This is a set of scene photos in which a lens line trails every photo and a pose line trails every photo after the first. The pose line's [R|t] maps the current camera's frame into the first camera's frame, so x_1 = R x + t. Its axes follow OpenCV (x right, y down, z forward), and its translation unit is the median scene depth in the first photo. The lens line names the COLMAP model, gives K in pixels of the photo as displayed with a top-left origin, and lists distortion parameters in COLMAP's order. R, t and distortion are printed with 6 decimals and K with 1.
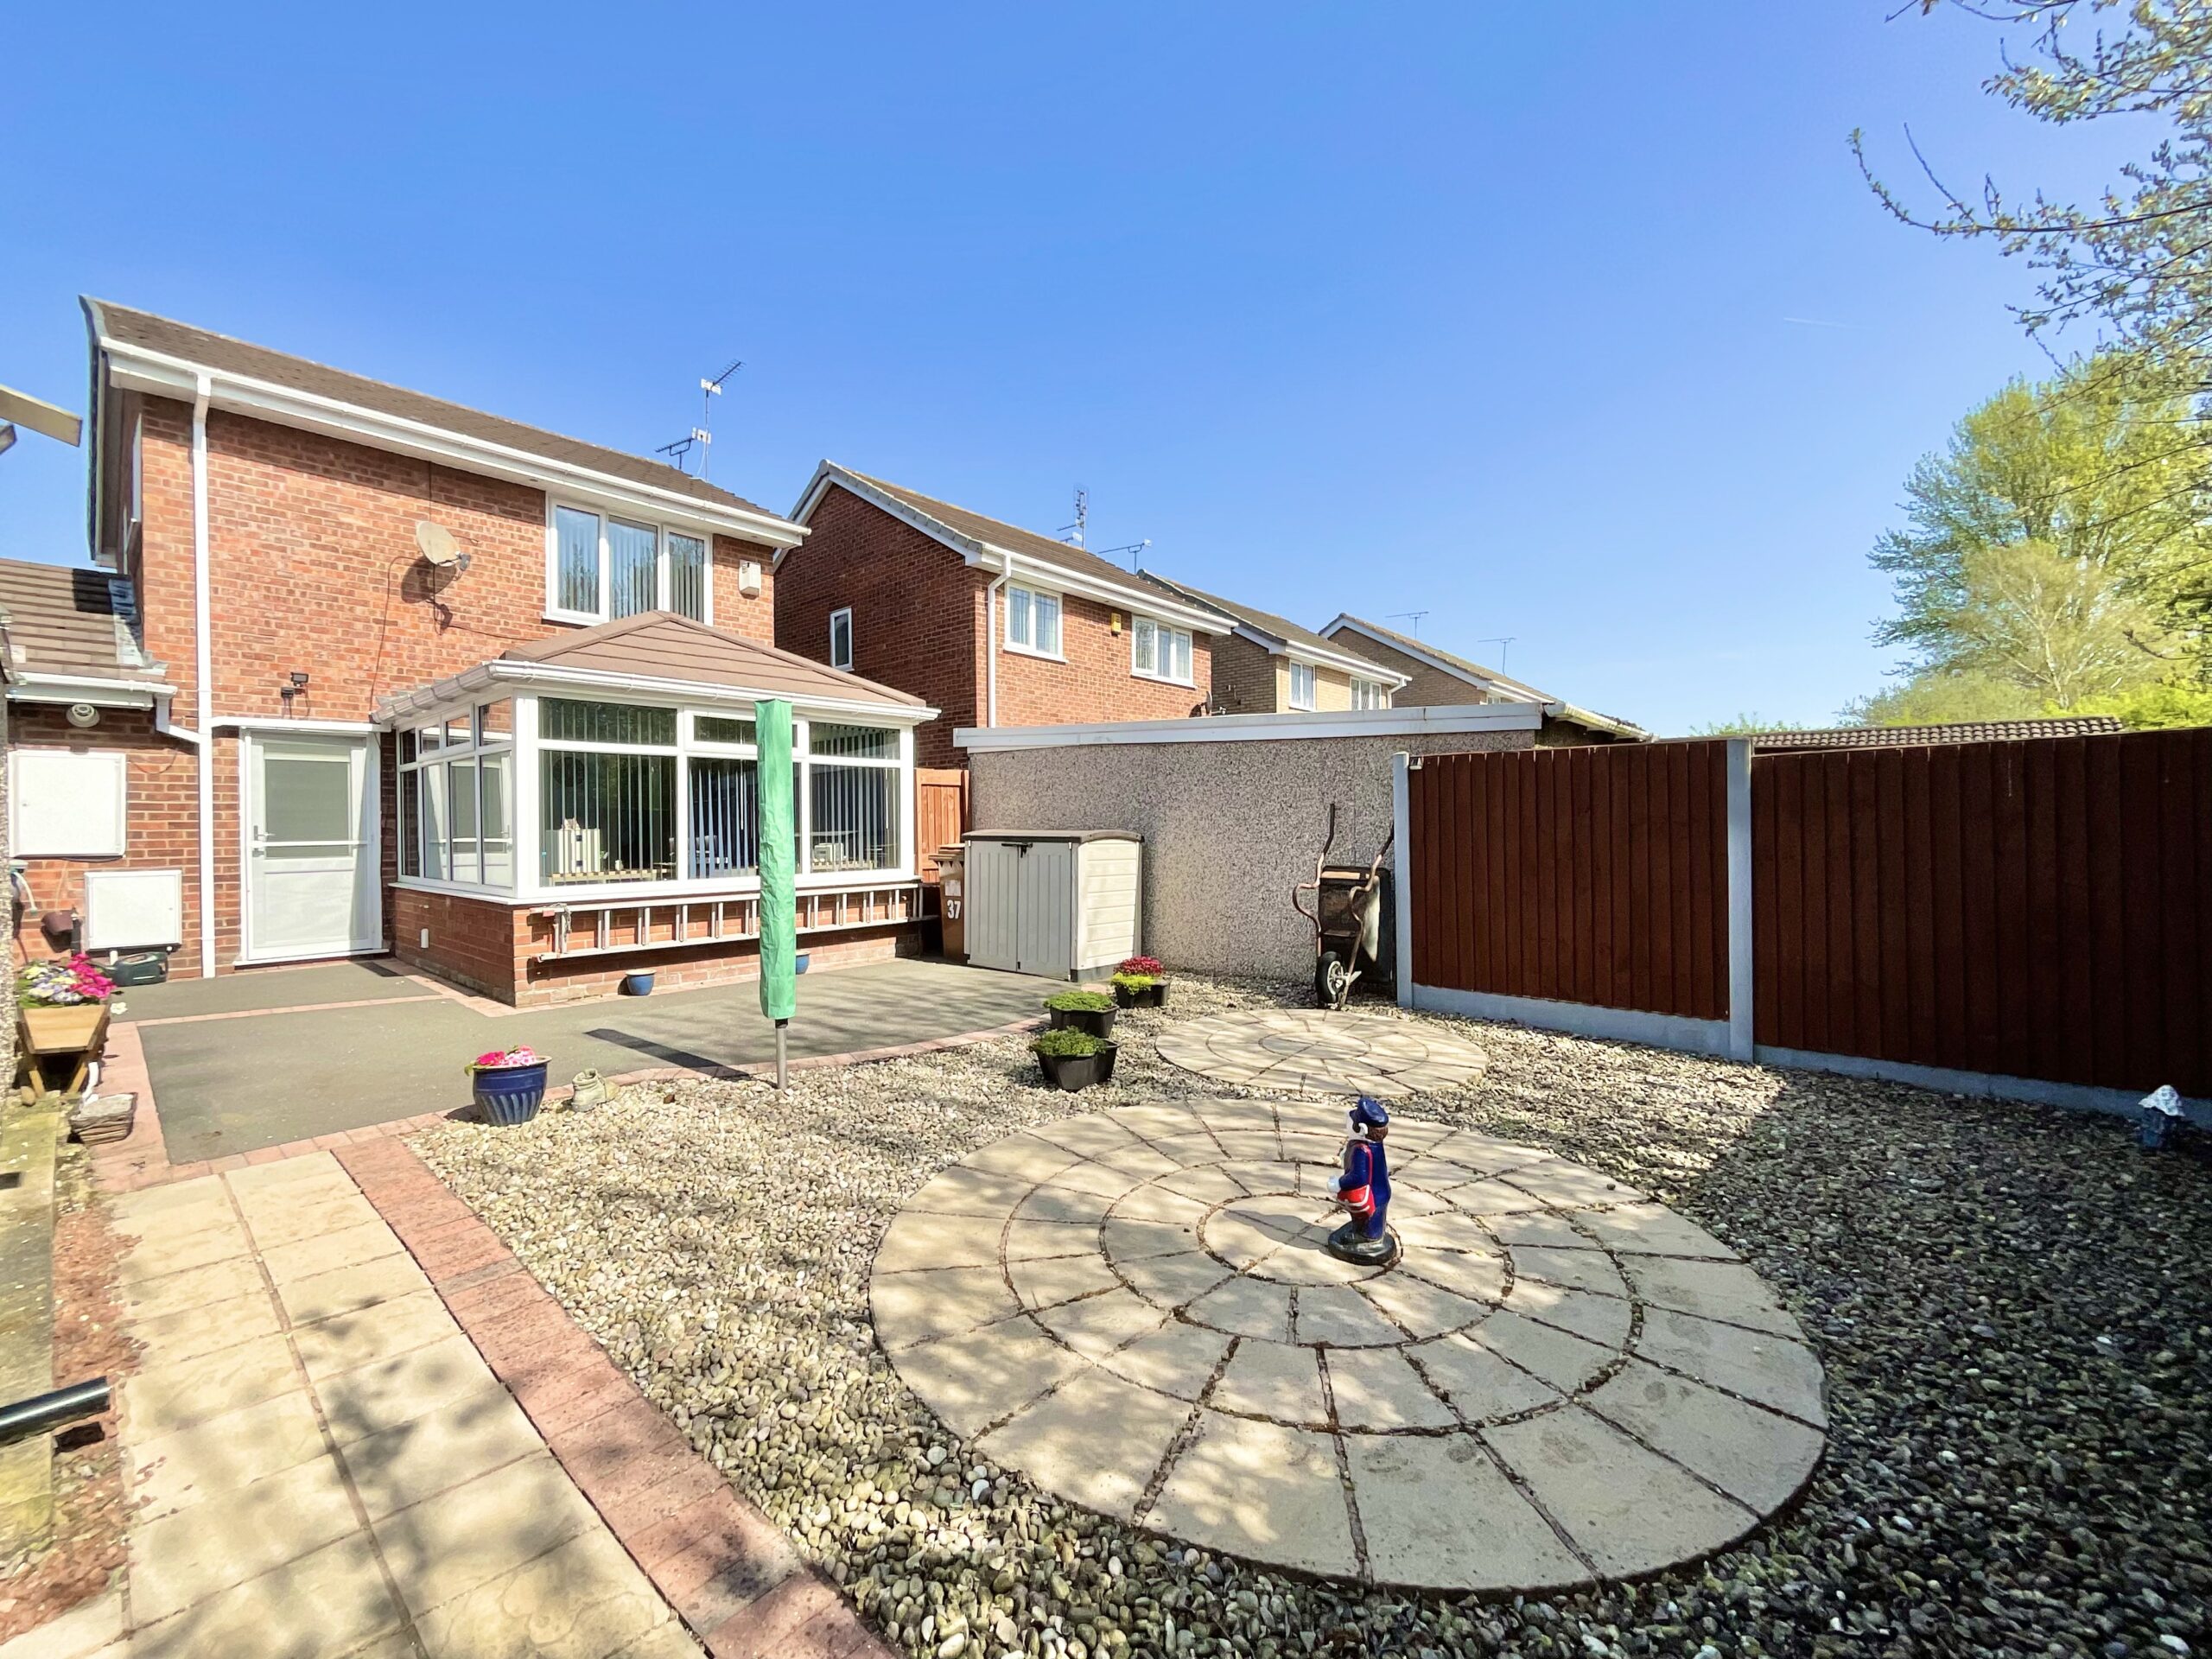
lens RADIAL K [[900.4, 0, 1104.0], [0, 900.4, 834.6], [0, 0, 1]] dist [-0.001211, -0.000385]
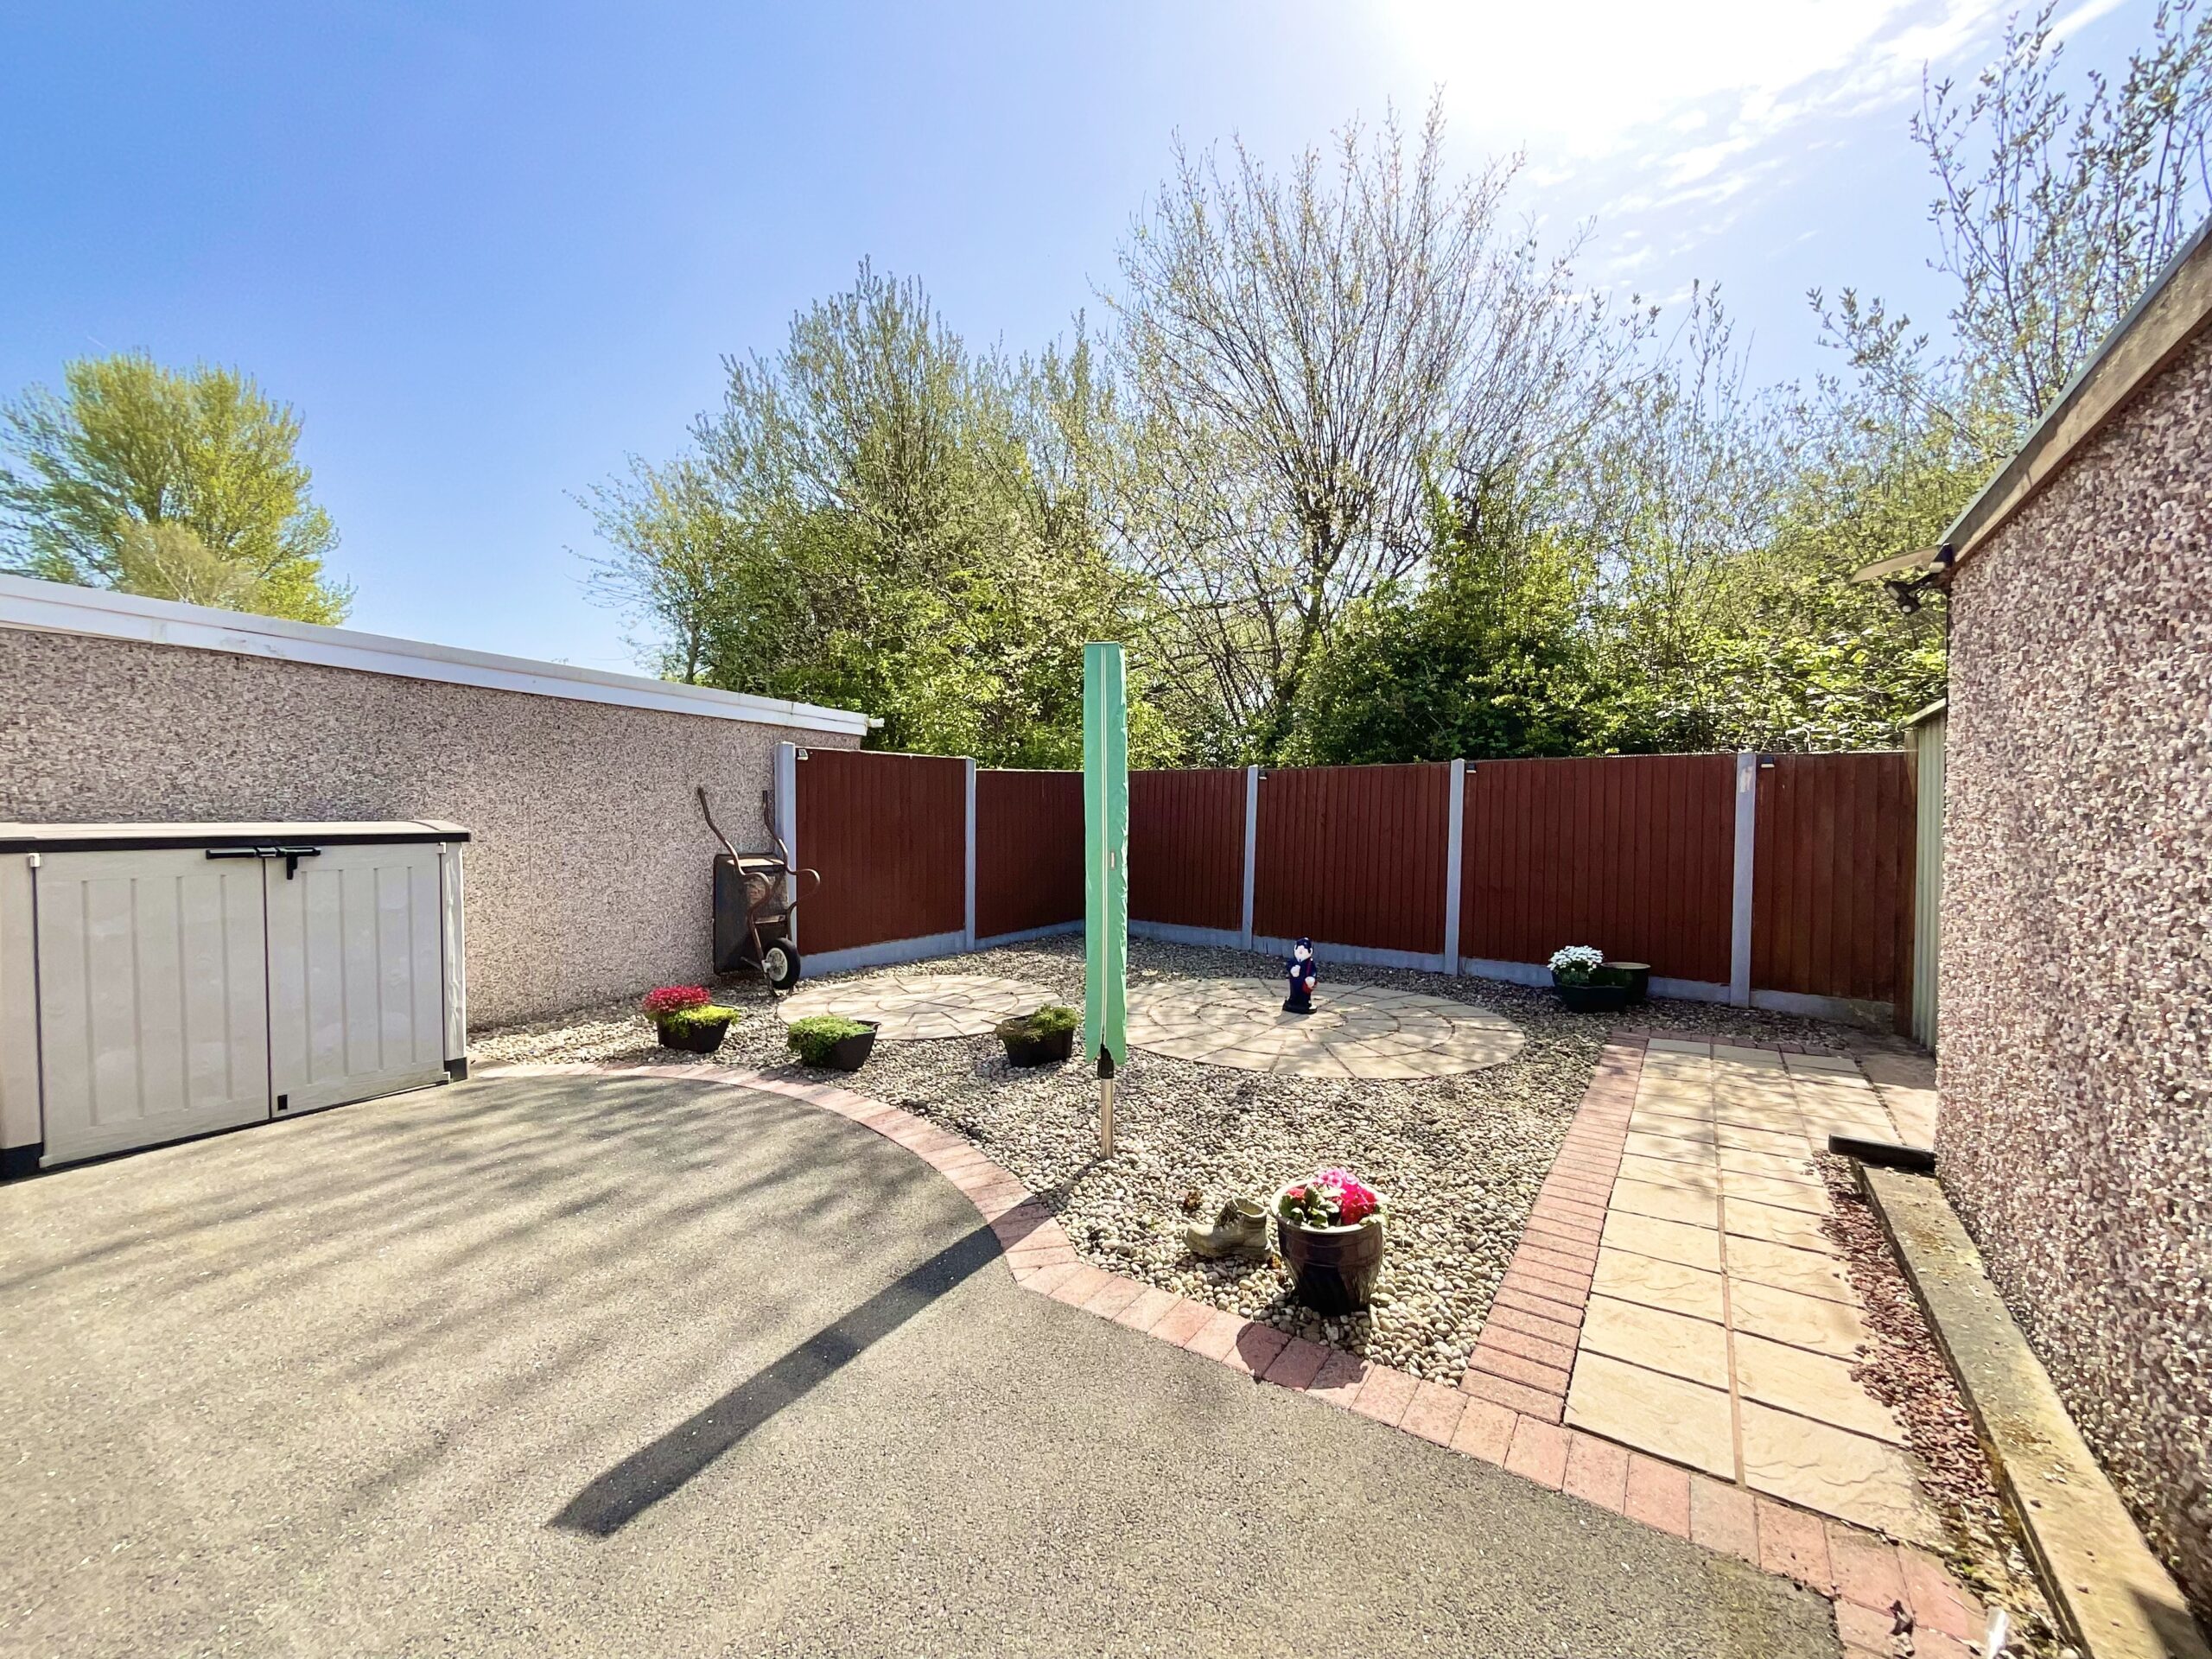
lens RADIAL K [[889.4, 0, 1106.0], [0, 889.4, 829.5], [0, 0, 1]] dist [0.002292, 0.000078]
pose [[-0.131823, -0.024496, 0.990971, -1.033334], [0.008410, 0.999631, 0.025829, -0.016945], [-0.991238, 0.011738, -0.131568, 1.031804]]
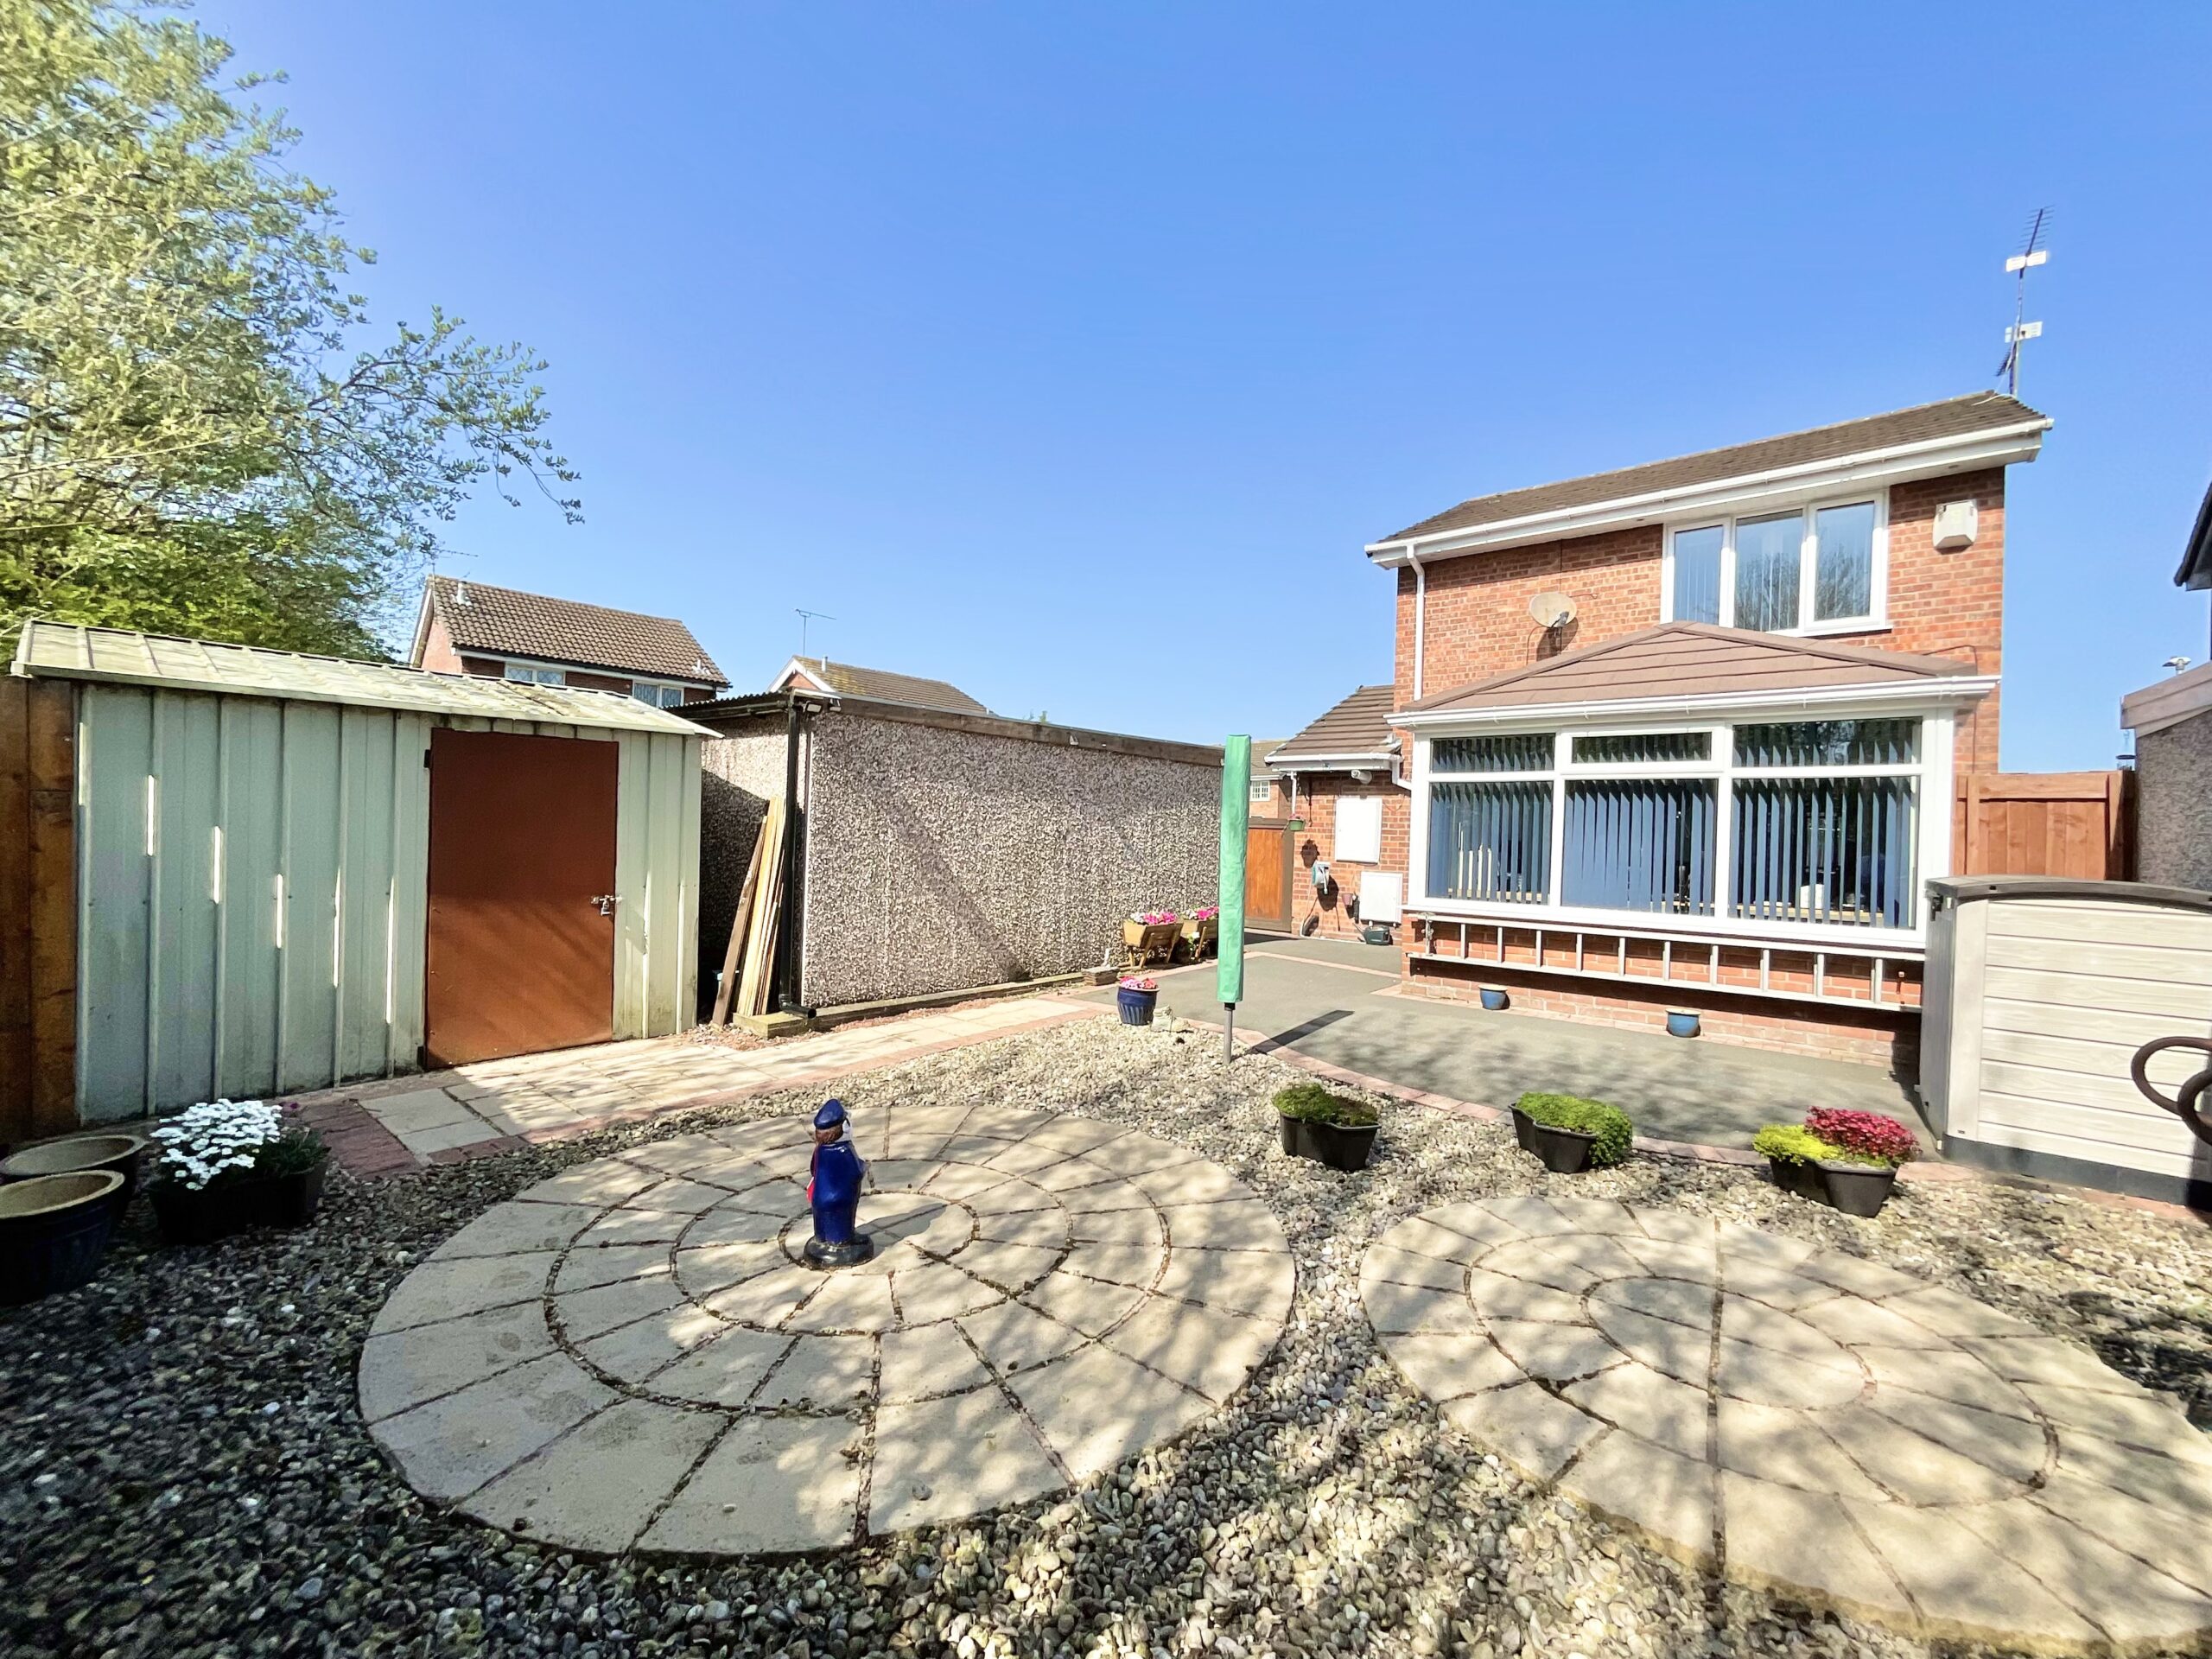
lens RADIAL K [[892.7, 0, 1106.2], [0, 892.7, 835.3], [0, 0, 1]] dist [-0.003516, -0.000145]
pose [[0.029328, 0.003049, -0.999565, 0.766293], [-0.041130, 0.999152, 0.001841, -0.012150], [0.998723, 0.041058, 0.029428, 0.743968]]
